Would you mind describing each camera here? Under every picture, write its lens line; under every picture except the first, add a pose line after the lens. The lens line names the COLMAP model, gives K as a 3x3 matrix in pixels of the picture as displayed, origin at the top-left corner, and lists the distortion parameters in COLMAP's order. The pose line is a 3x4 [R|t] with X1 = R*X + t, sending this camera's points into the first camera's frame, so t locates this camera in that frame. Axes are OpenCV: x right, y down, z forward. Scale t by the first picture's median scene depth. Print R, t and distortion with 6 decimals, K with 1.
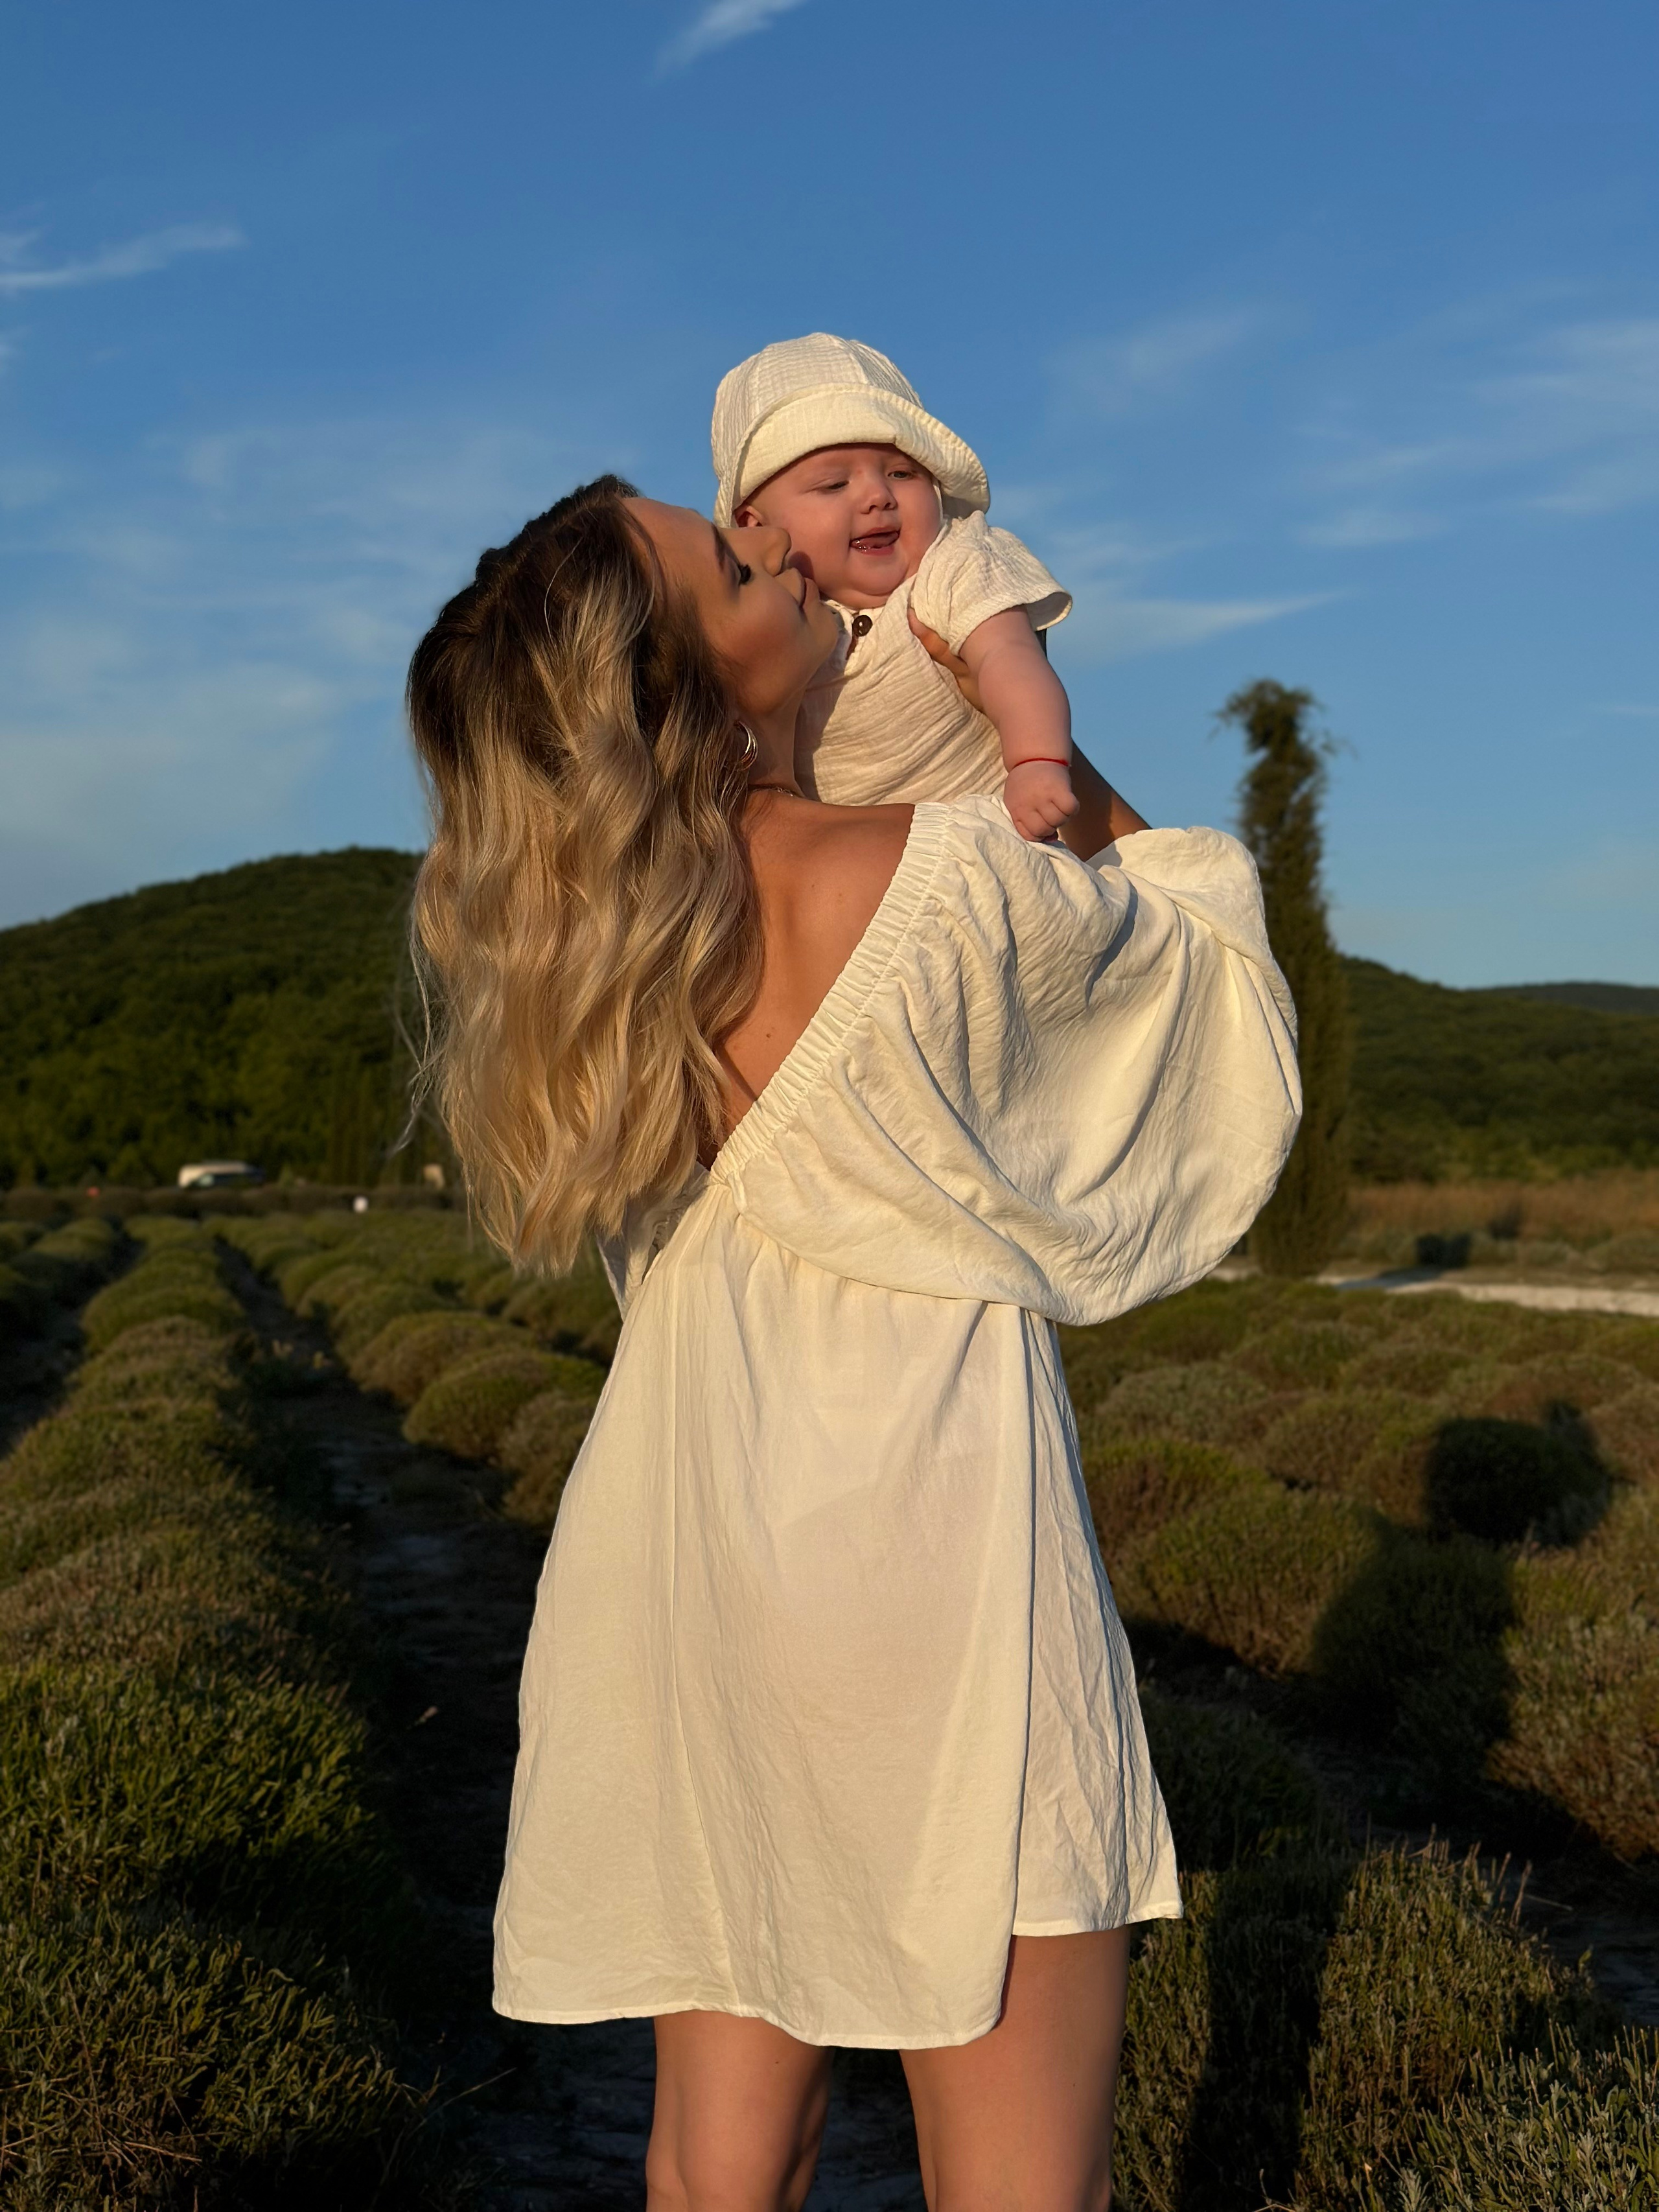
lens RADIAL K [[3139.0, 0, 845.4], [0, 3139.0, 1085.4], [0, 0, 1]] dist [0.178051, -0.323900]
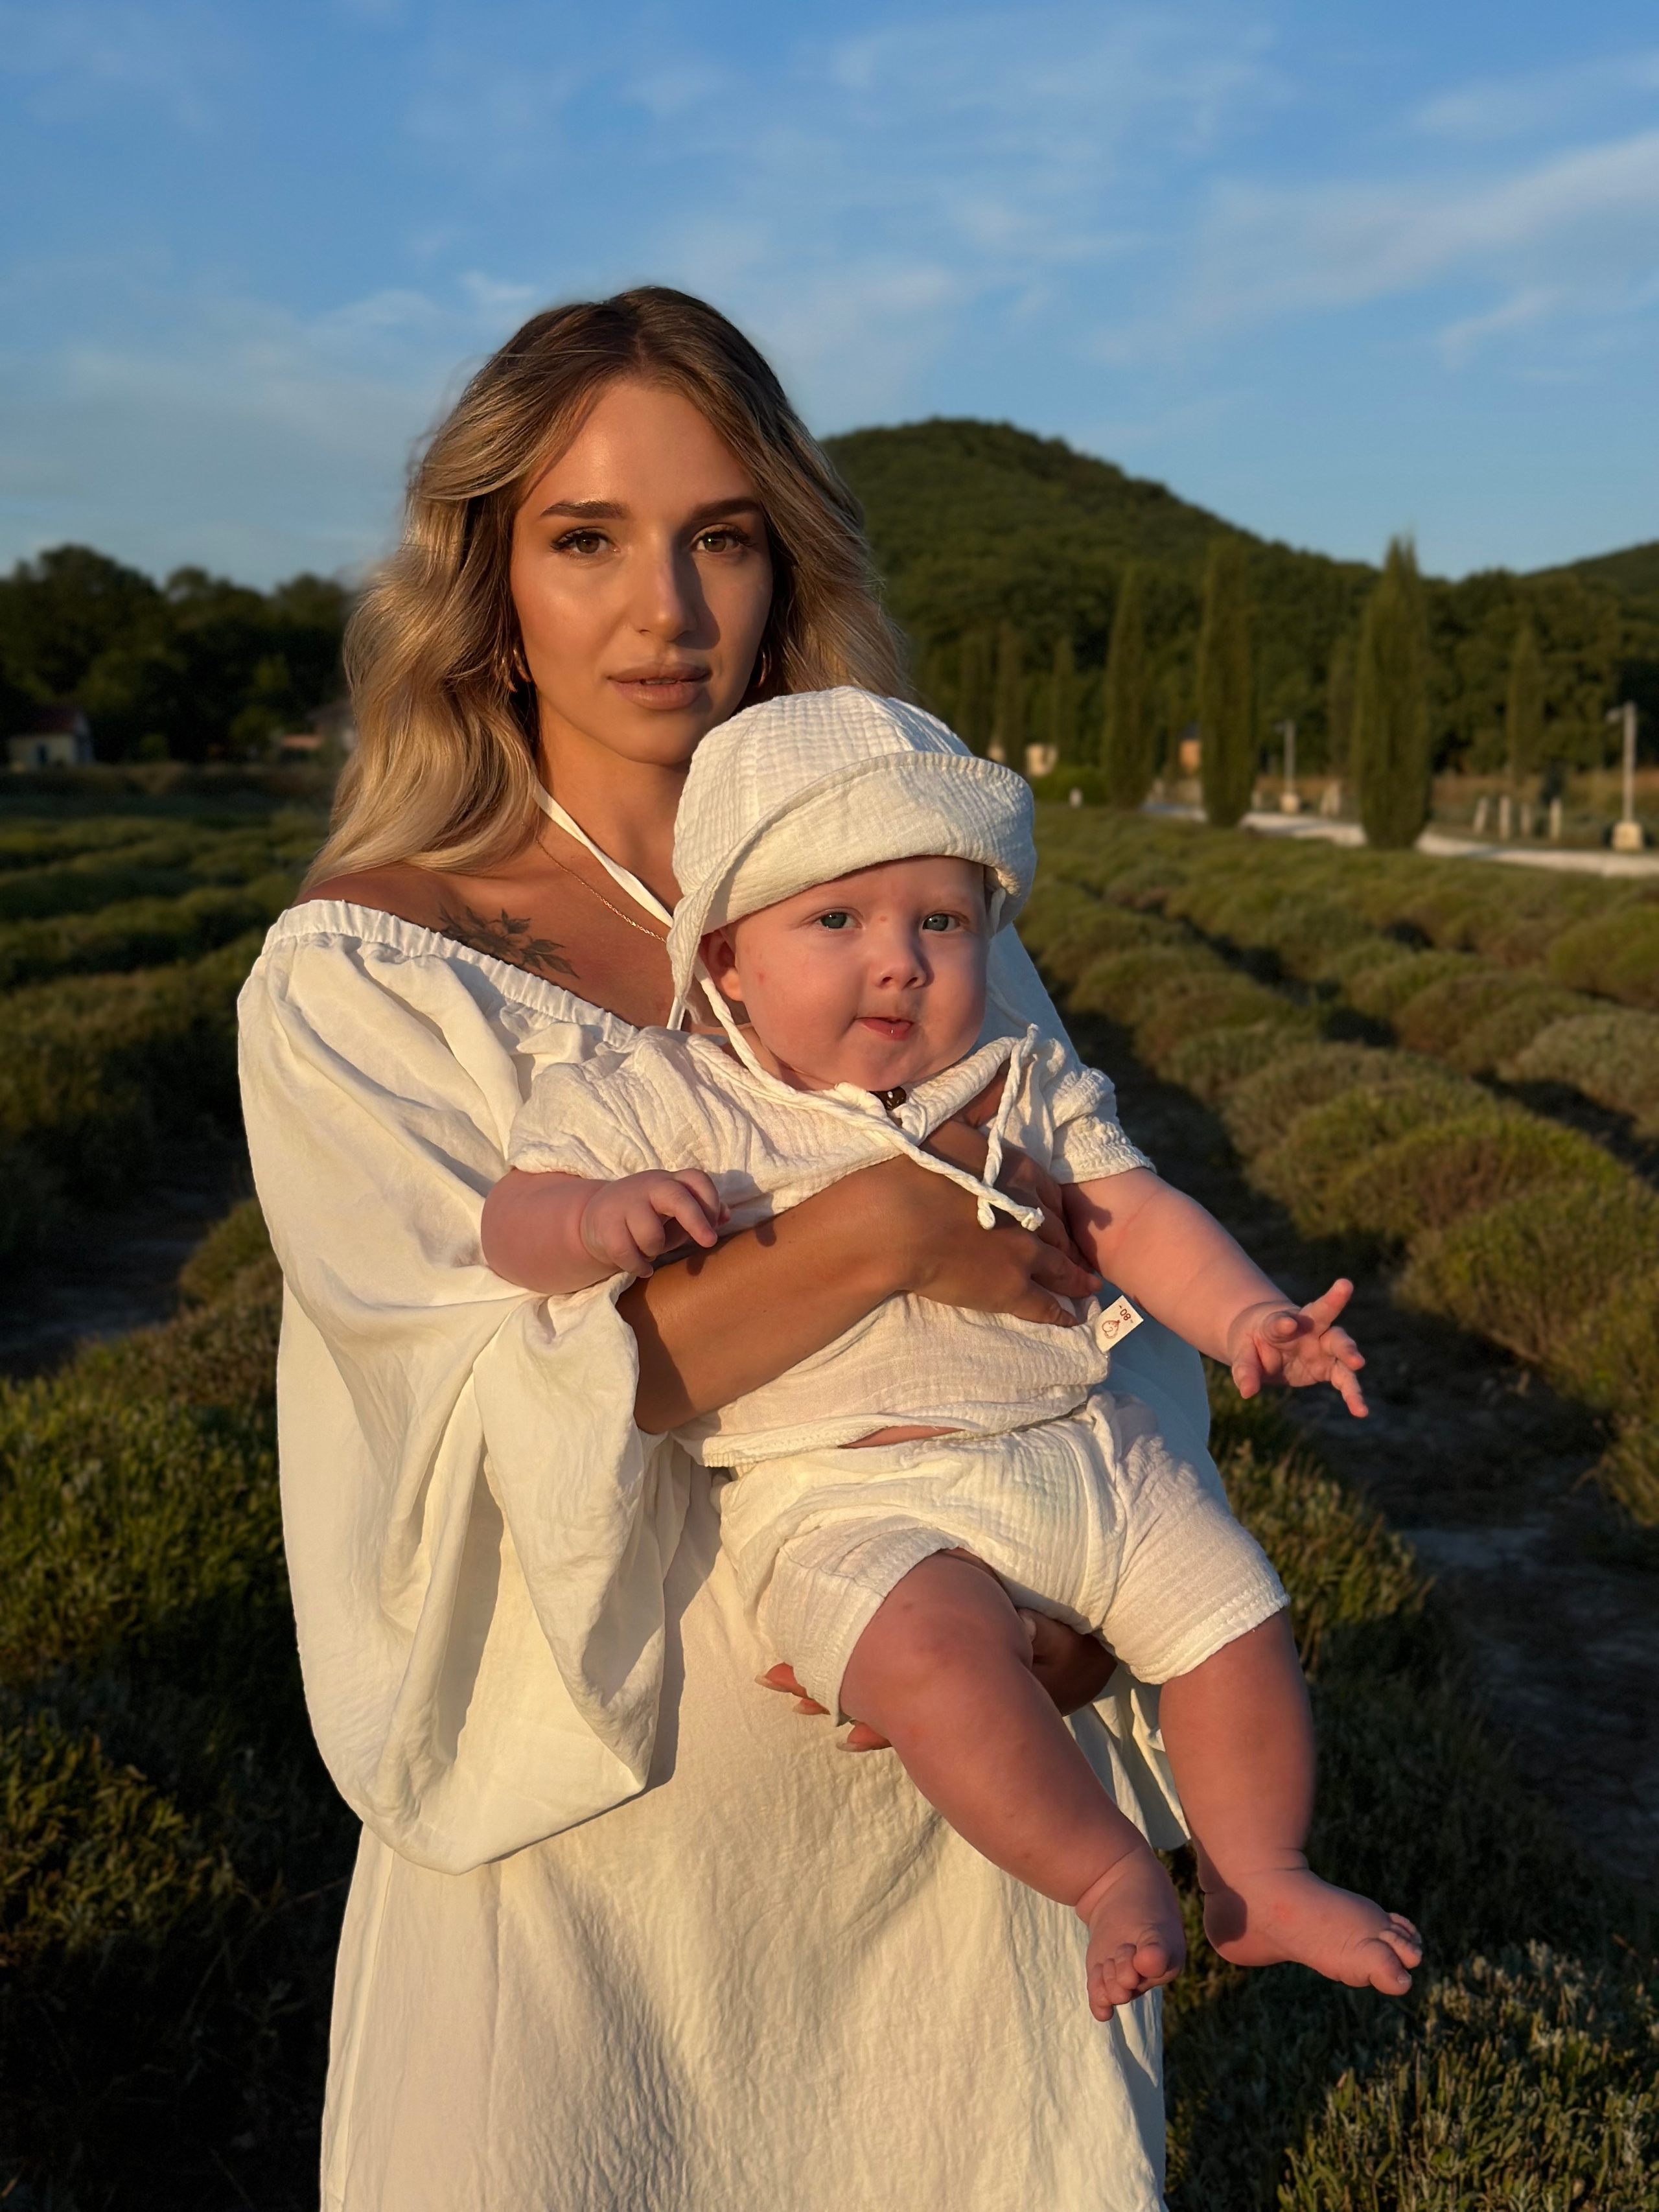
lens RADIAL K [[3146.1, 0, 840.4], [0, 3146.1, 1091.6], [0, 0, 1]] dist [0.201915, -0.496796]
pose [[0.982484, 0.021871, -0.185061, 0.139715], [0.003371, 0.990841, 0.134995, -0.044272], [0.186319, -0.133254, 0.973411, 0.051111]]
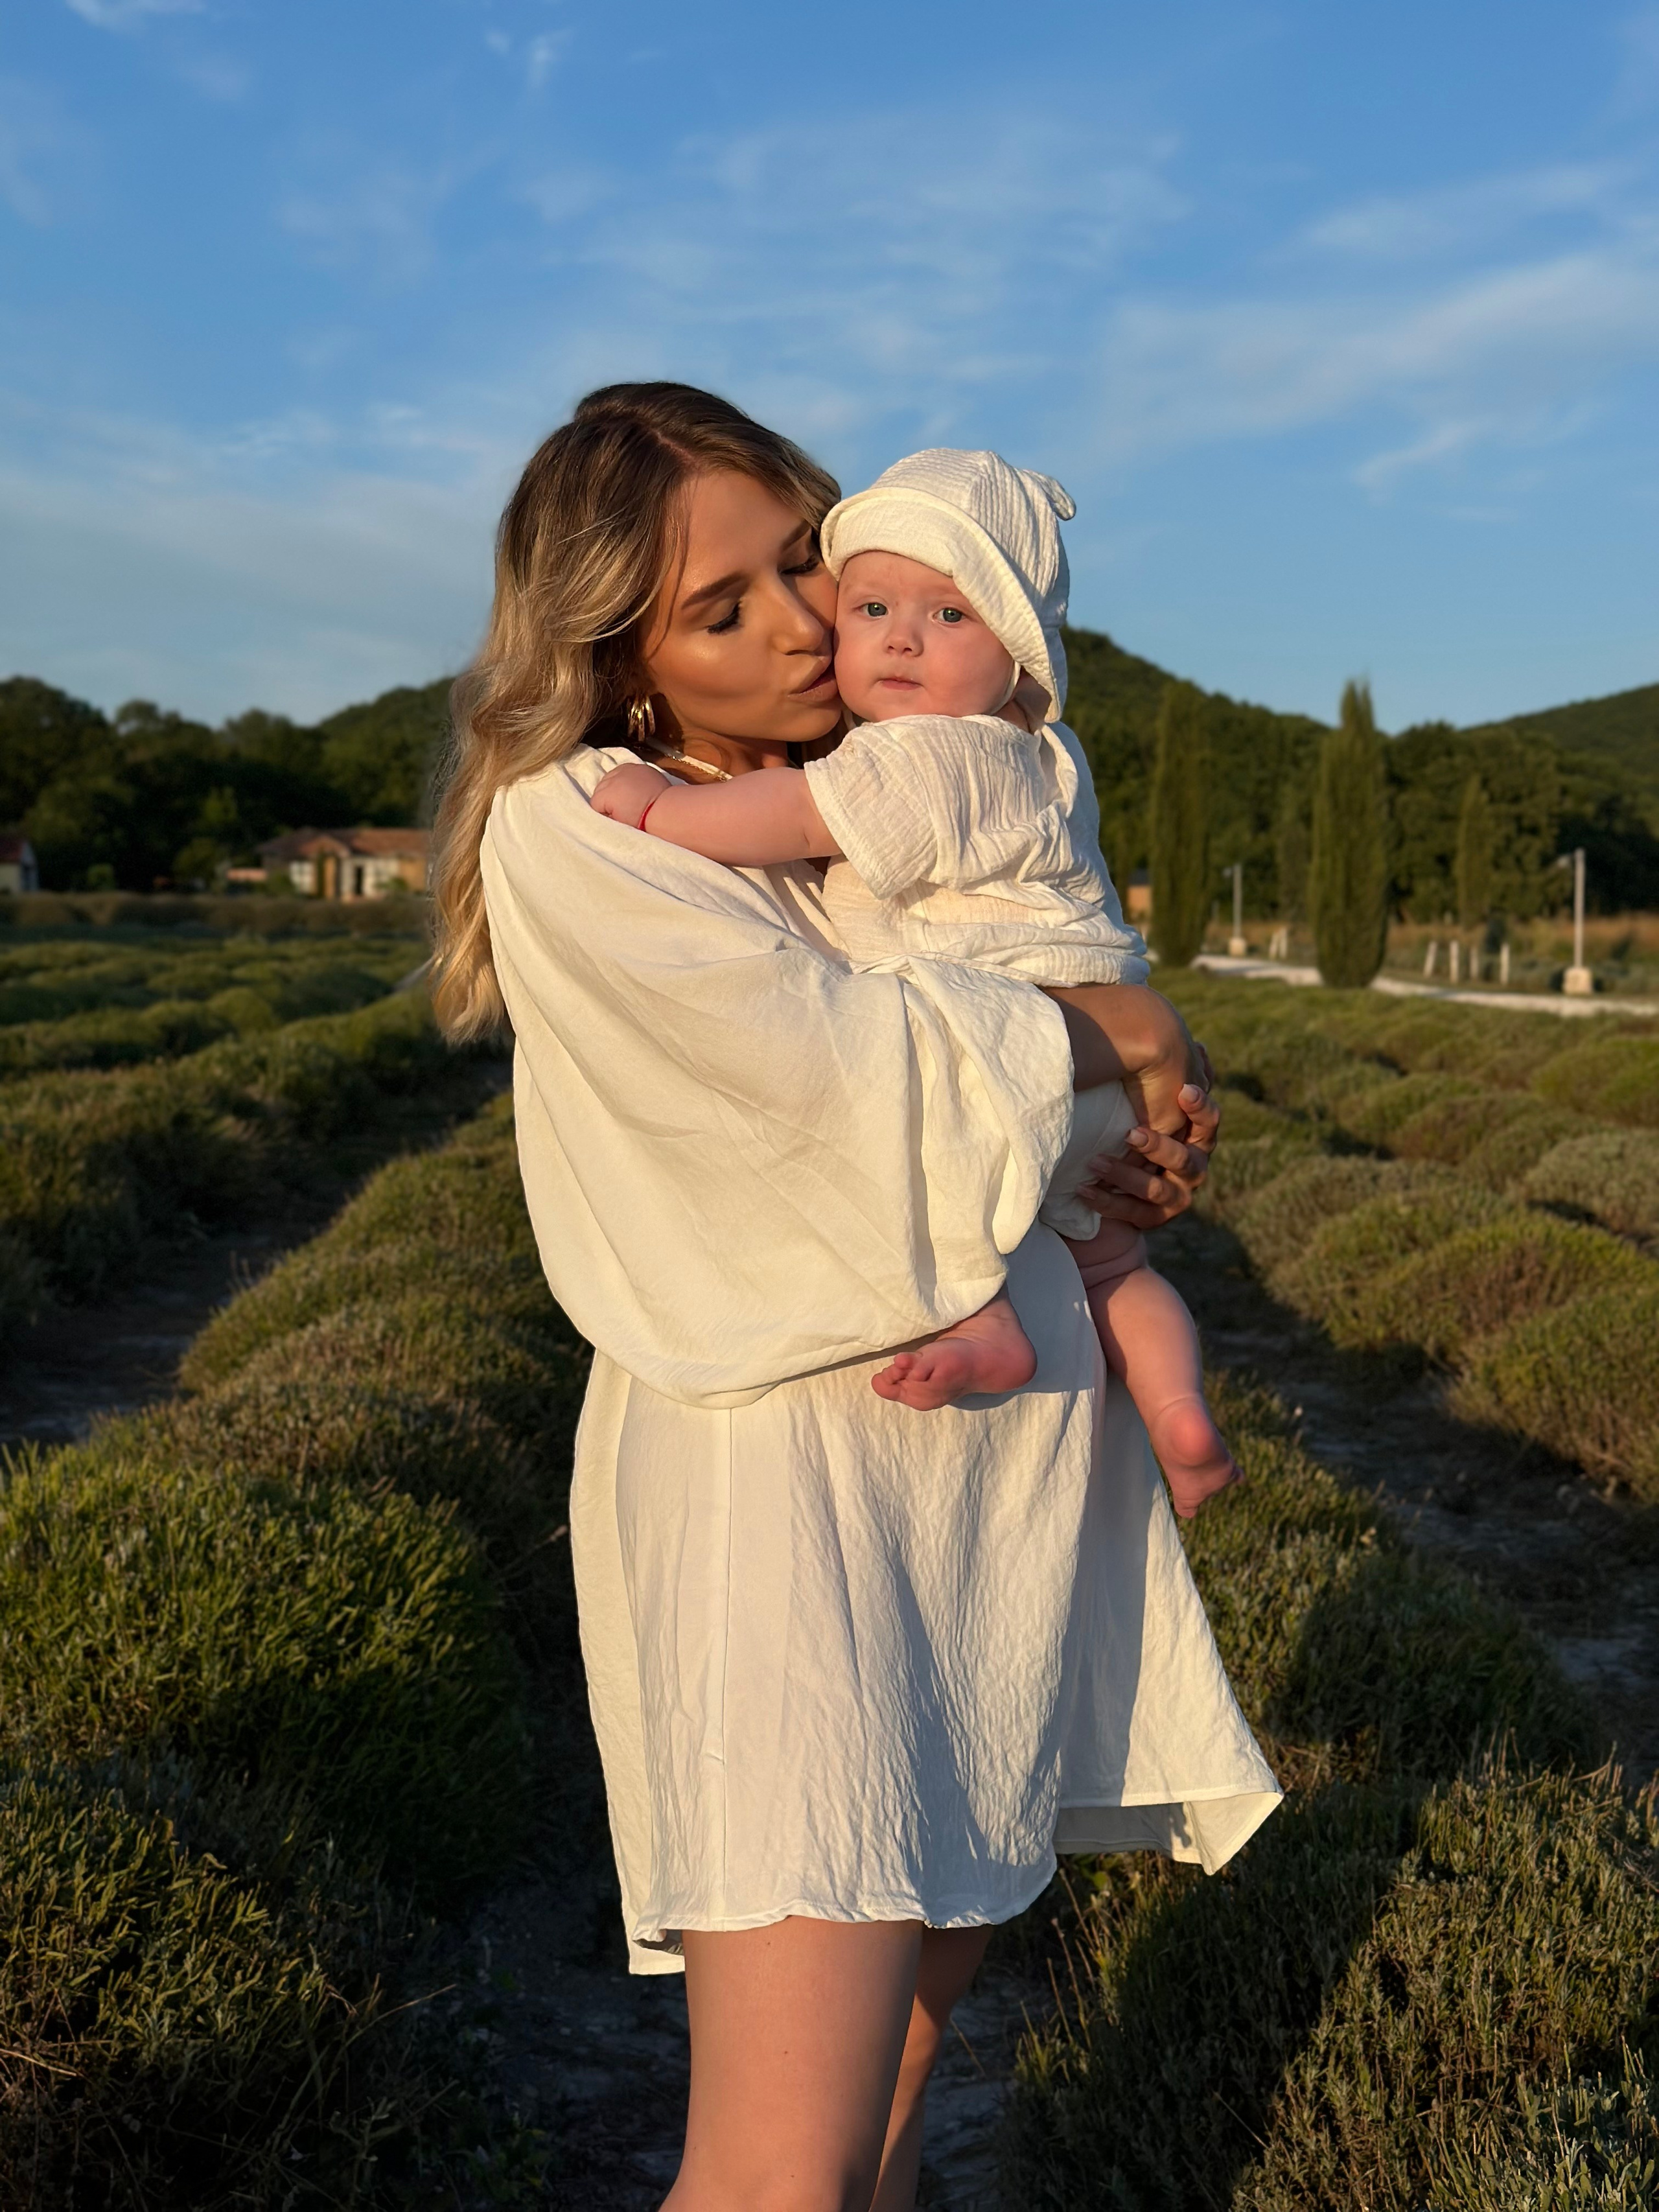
lens RADIAL K [[3138.1, 0, 838.8], [0, 3138.1, 1105.2], [0, 0, 1]] dist [0.185851, -0.339798]
pose [[0.985584, 0.026572, -0.167085, 0.087295], [-0.010828, 0.995472, 0.094440, -0.012511], [0.168838, -0.091270, 0.981409, 0.102946]]
